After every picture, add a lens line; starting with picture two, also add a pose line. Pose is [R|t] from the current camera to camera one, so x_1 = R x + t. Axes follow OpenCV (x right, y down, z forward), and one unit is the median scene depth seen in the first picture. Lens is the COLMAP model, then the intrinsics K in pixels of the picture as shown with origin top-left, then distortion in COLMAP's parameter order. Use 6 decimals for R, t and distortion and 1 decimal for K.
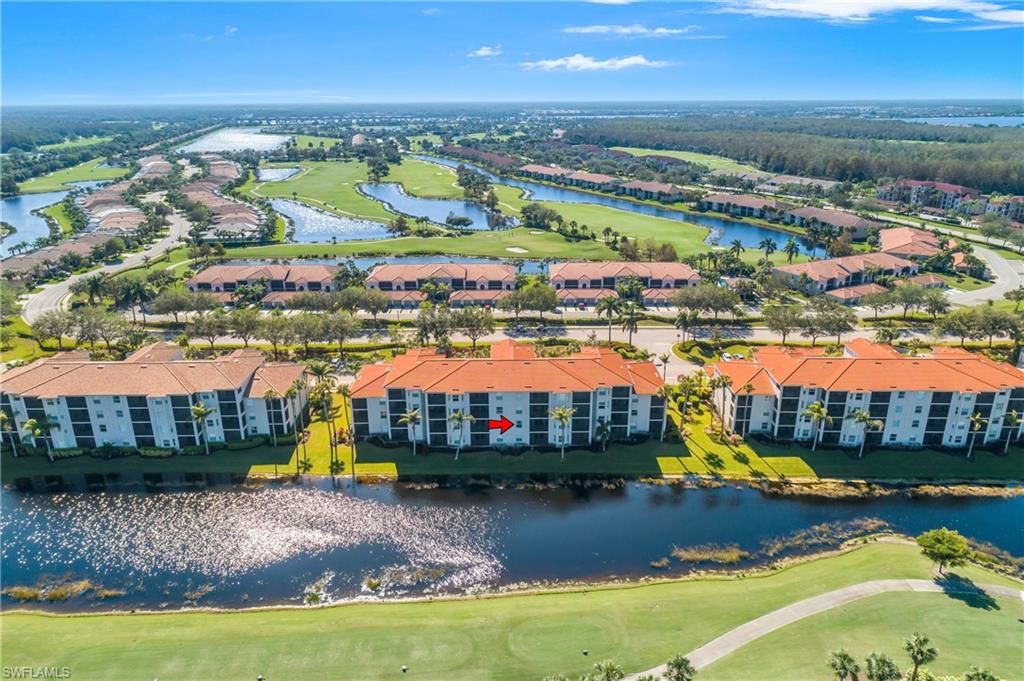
lens RADIAL K [[682.4, 0, 512.0], [0, 682.4, 340.5], [0, 0, 1]] dist [0.008676, -0.000627]
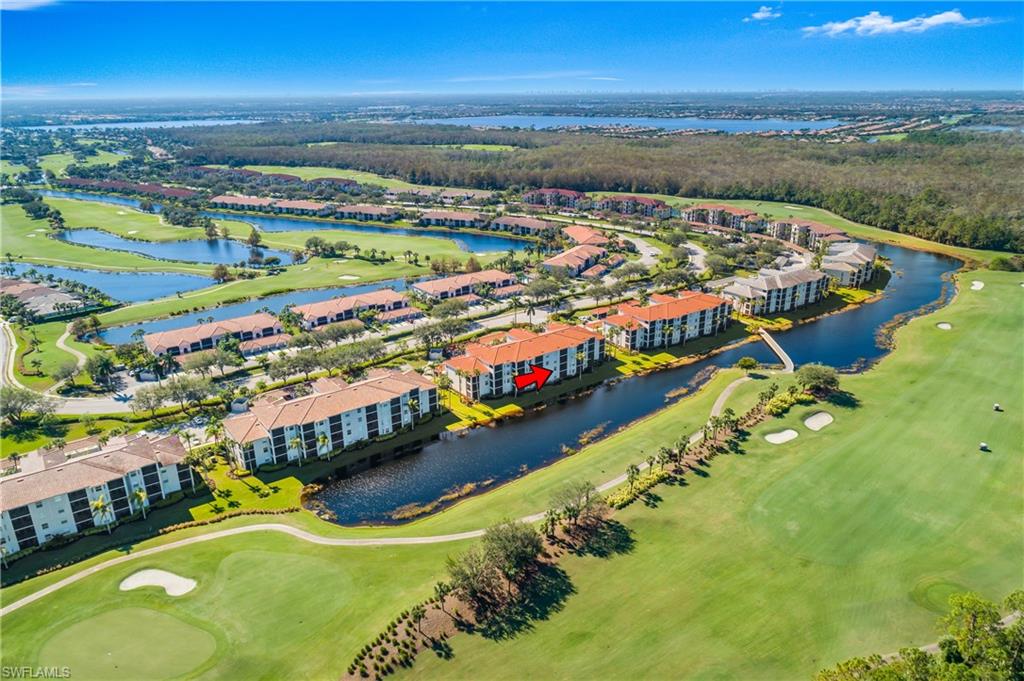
lens RADIAL K [[682.4, 0, 512.0], [0, 682.4, 340.5], [0, 0, 1]] dist [0.008676, -0.000627]
pose [[0.806682, -0.205952, 0.553938, -0.485468], [0.202567, 0.976890, 0.068212, -0.045429], [-0.555185, 0.057184, 0.829759, -0.212825]]
